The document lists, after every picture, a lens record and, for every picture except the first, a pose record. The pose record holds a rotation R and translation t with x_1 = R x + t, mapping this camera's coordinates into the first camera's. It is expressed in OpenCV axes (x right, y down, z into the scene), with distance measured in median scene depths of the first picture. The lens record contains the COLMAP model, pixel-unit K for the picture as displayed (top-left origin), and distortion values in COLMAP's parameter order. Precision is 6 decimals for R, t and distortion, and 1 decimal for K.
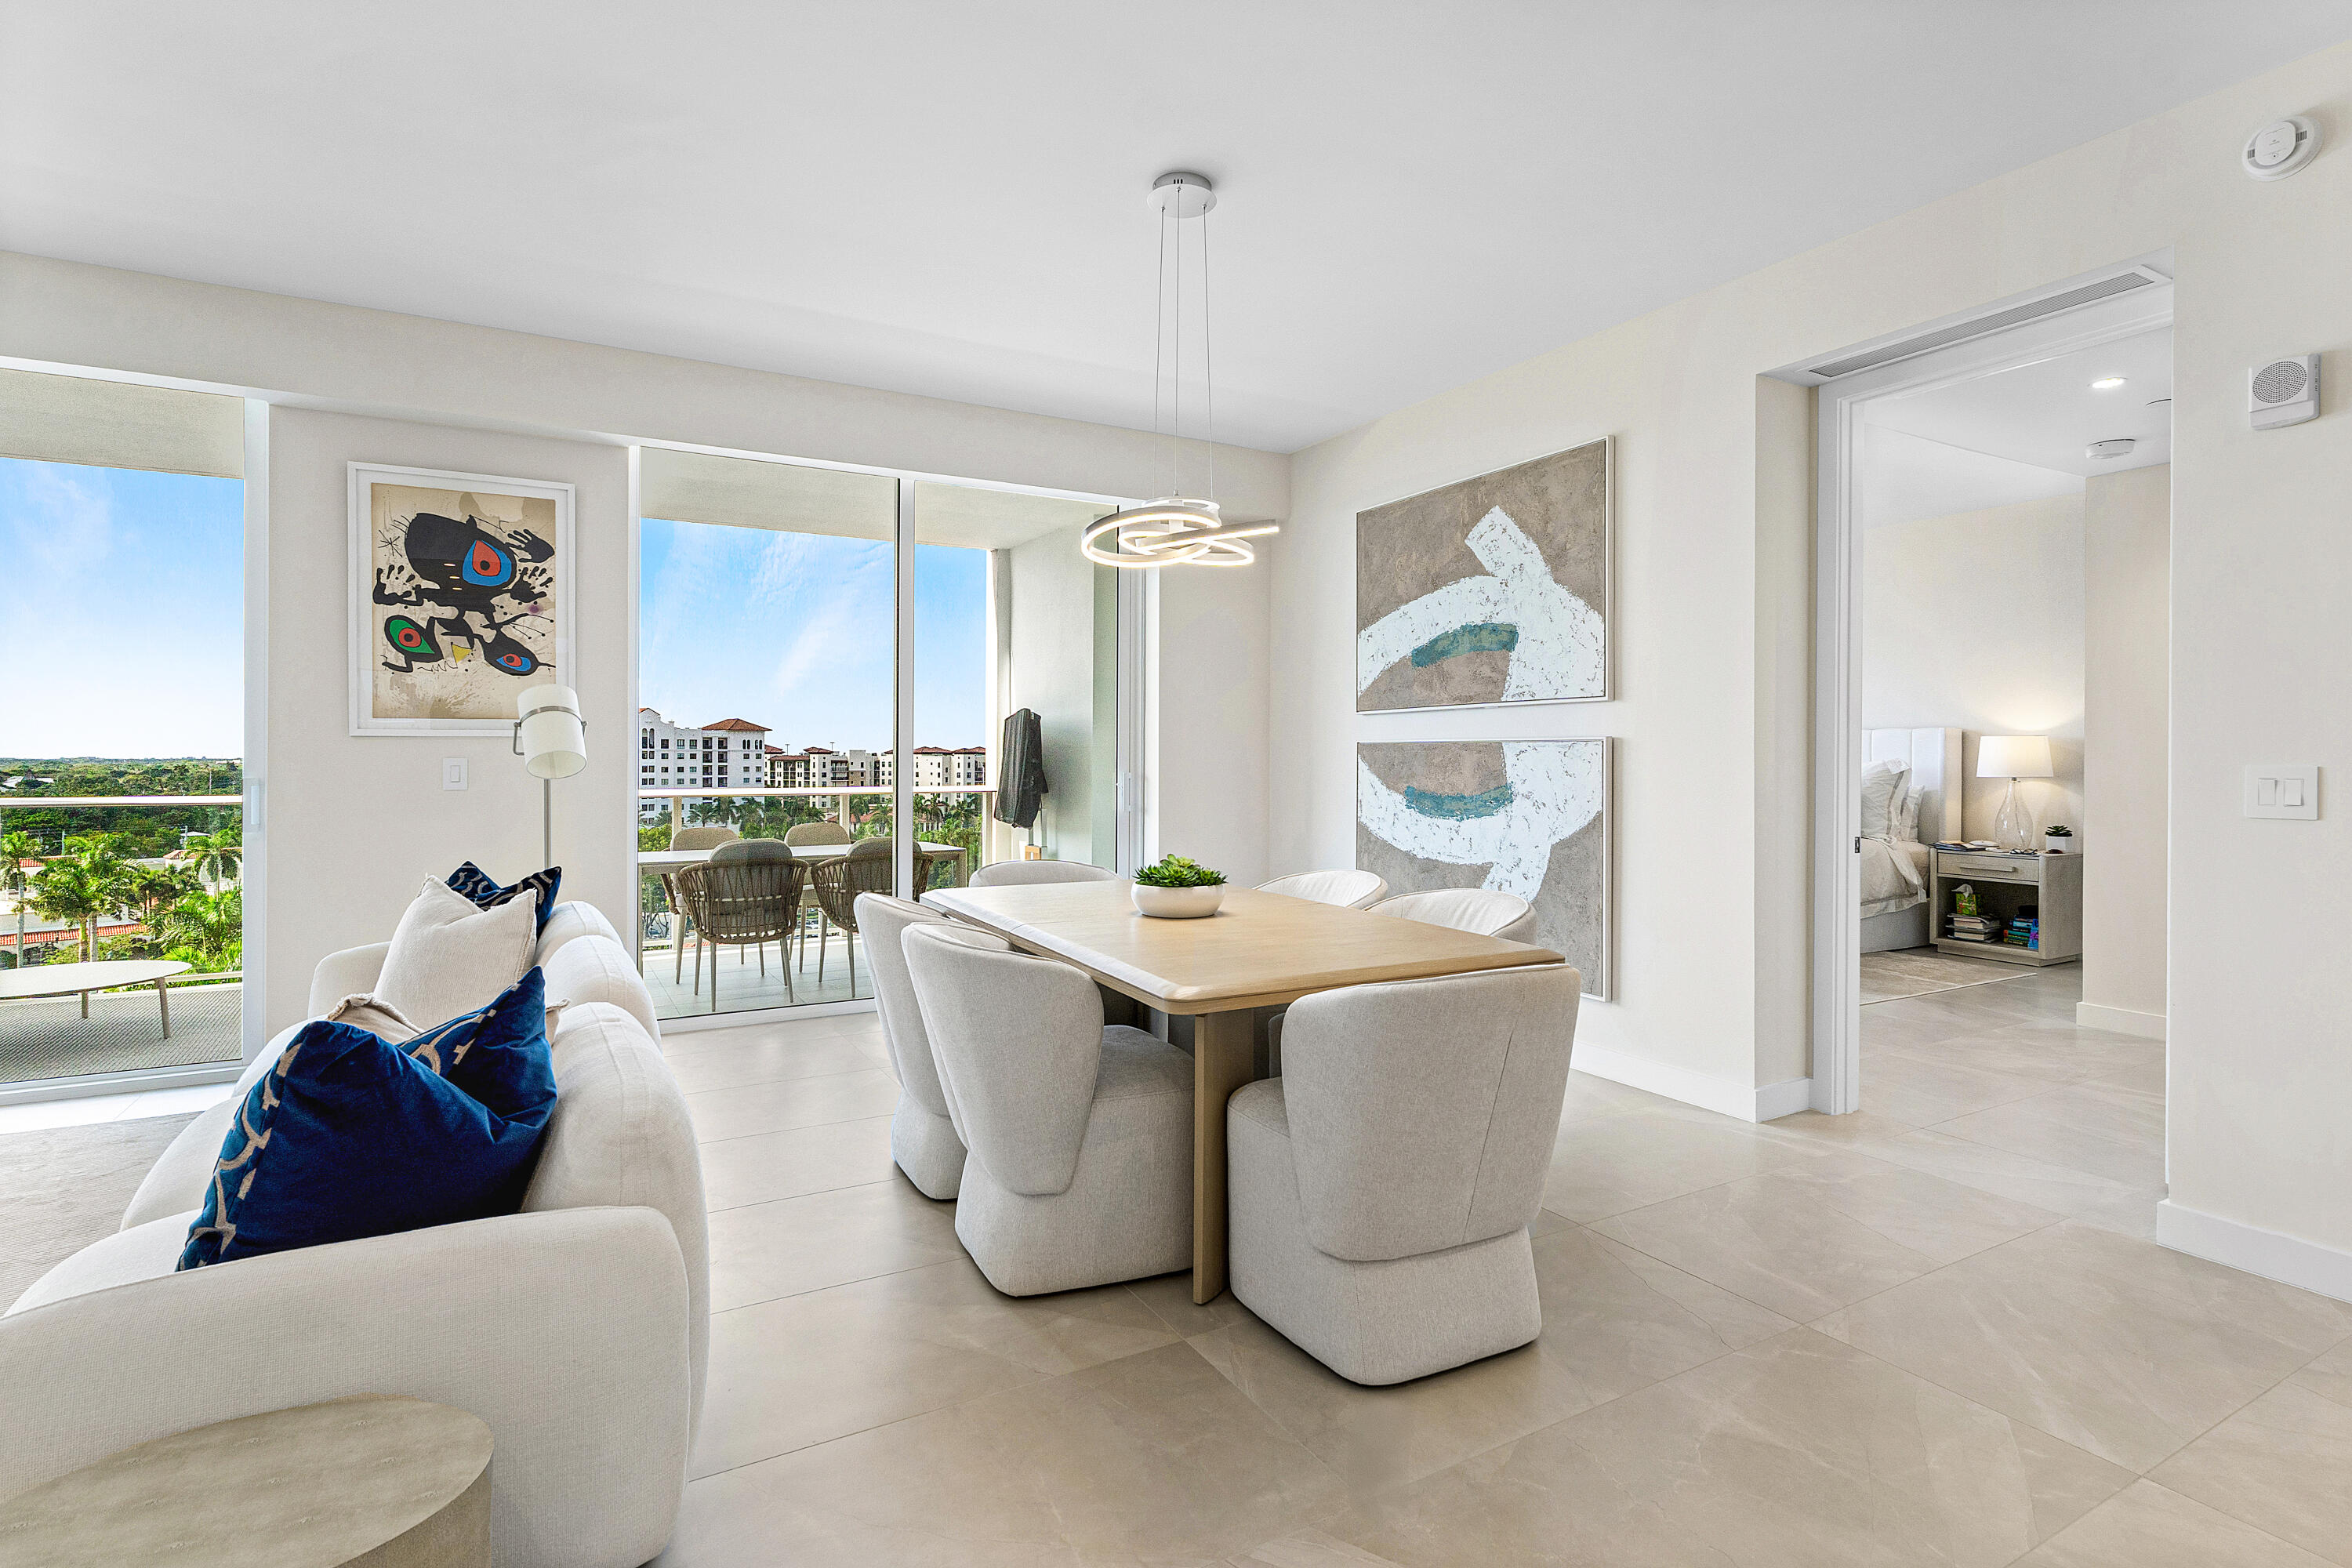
lens RADIAL K [[1132.7, 0, 1187.6], [0, 1132.7, 757.6], [0, 0, 1]] dist [-0.001497, -0.000116]
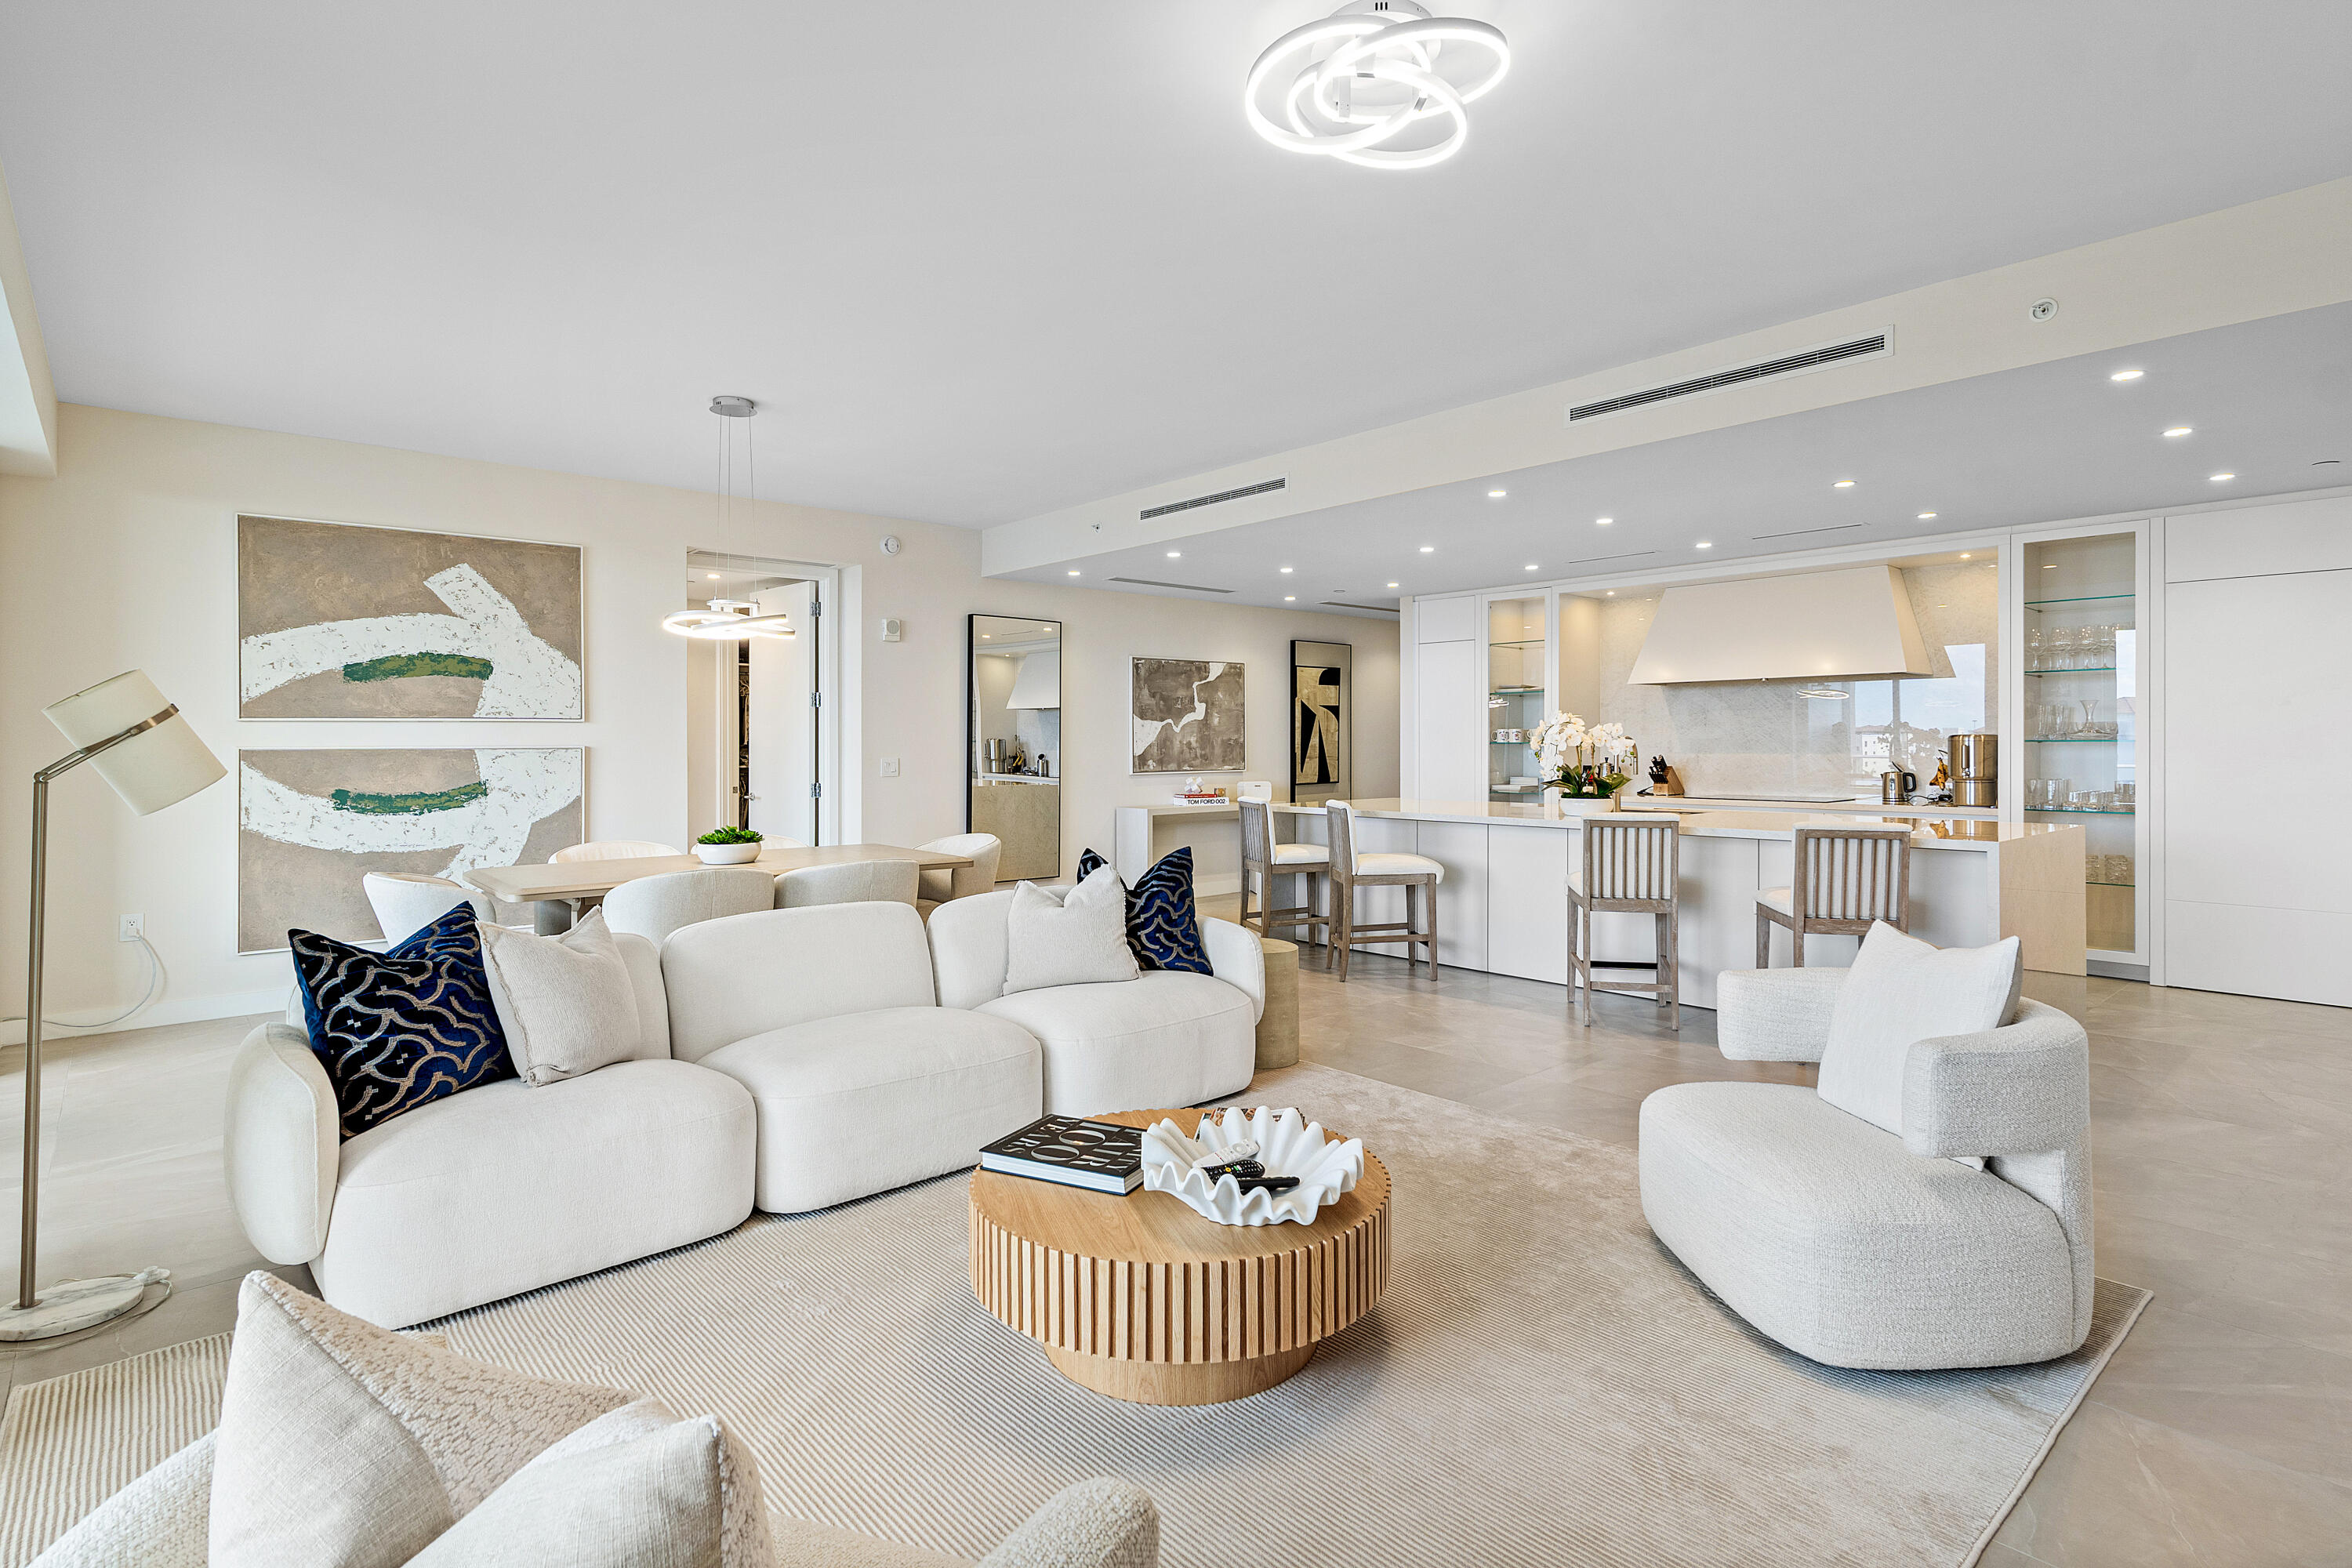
lens RADIAL K [[1160.1, 0, 1191.5], [0, 1160.1, 757.3], [0, 0, 1]] dist [0.003125, 0.000026]
pose [[-0.195803, -0.012715, 0.980561, -1.217320], [0.005583, 0.999885, 0.014081, -0.019277], [-0.980627, 0.008232, -0.195710, 0.476208]]
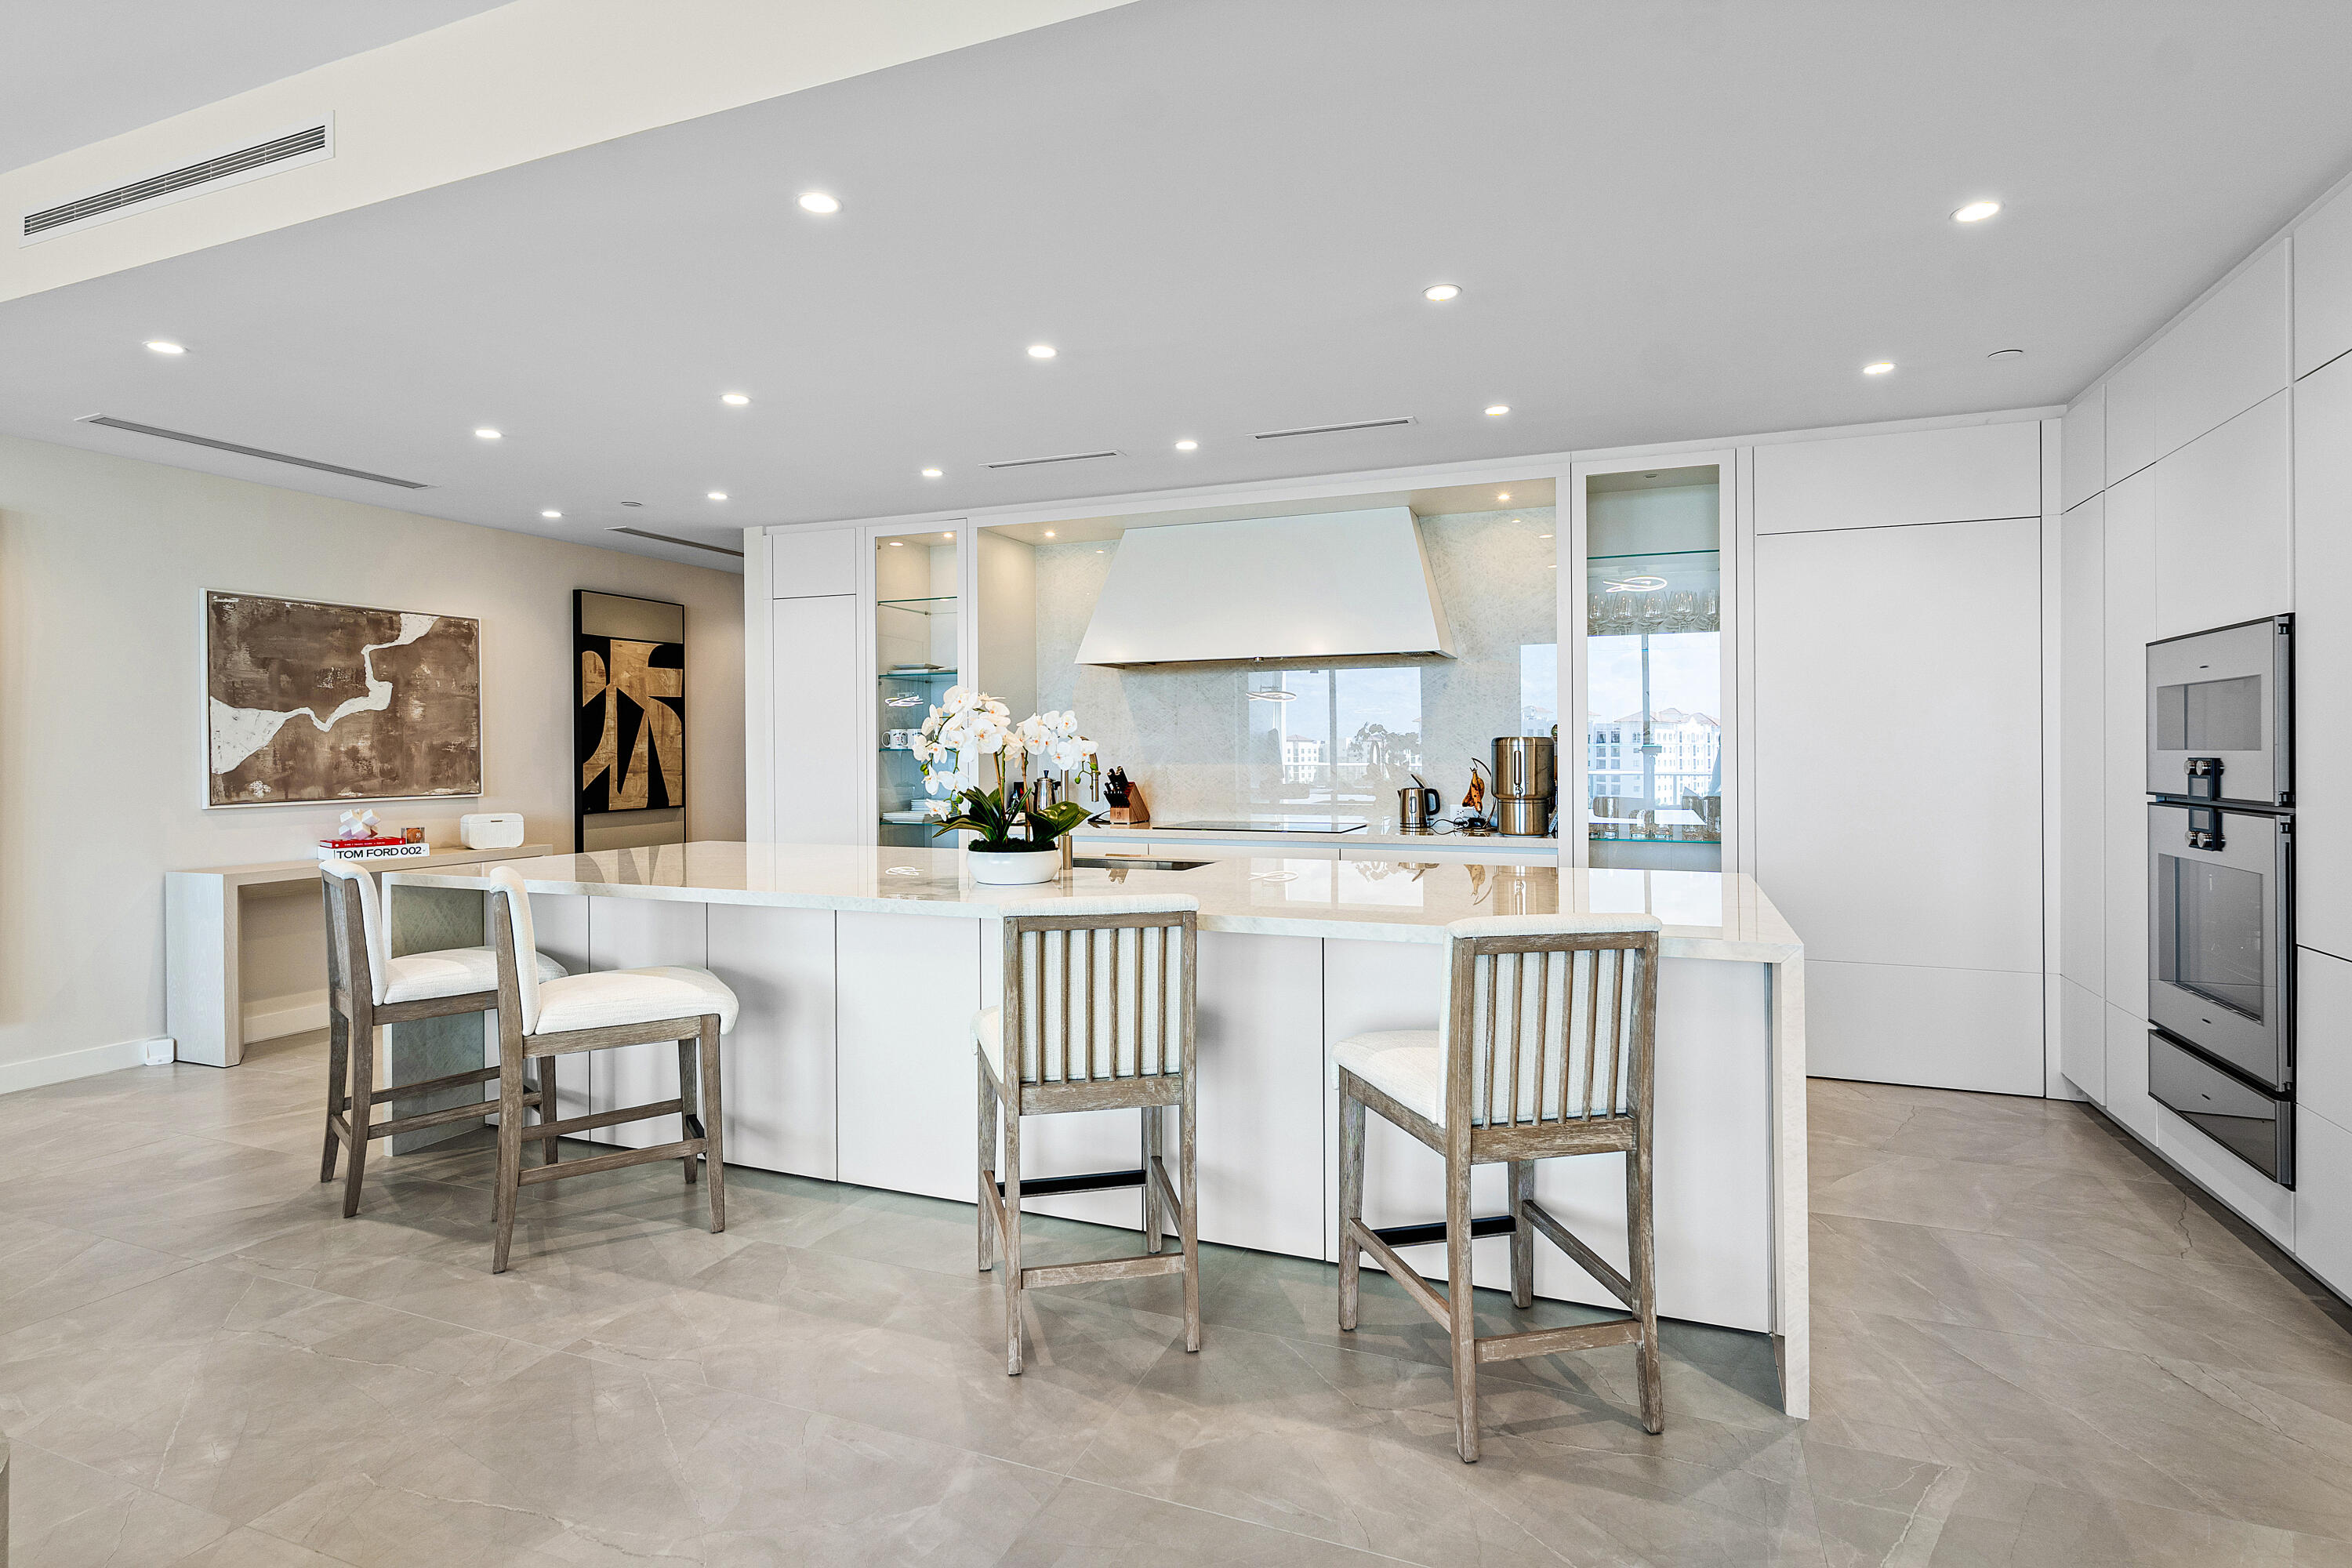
lens RADIAL K [[1165.5, 0, 1229.0], [0, 1165.5, 760.8], [0, 0, 1]] dist [0.001350, -0.000687]
pose [[-0.644310, -0.006203, 0.764739, -0.672014], [0.004940, 0.999912, 0.012273, -0.014852], [-0.764748, 0.011686, -0.644223, 0.153691]]
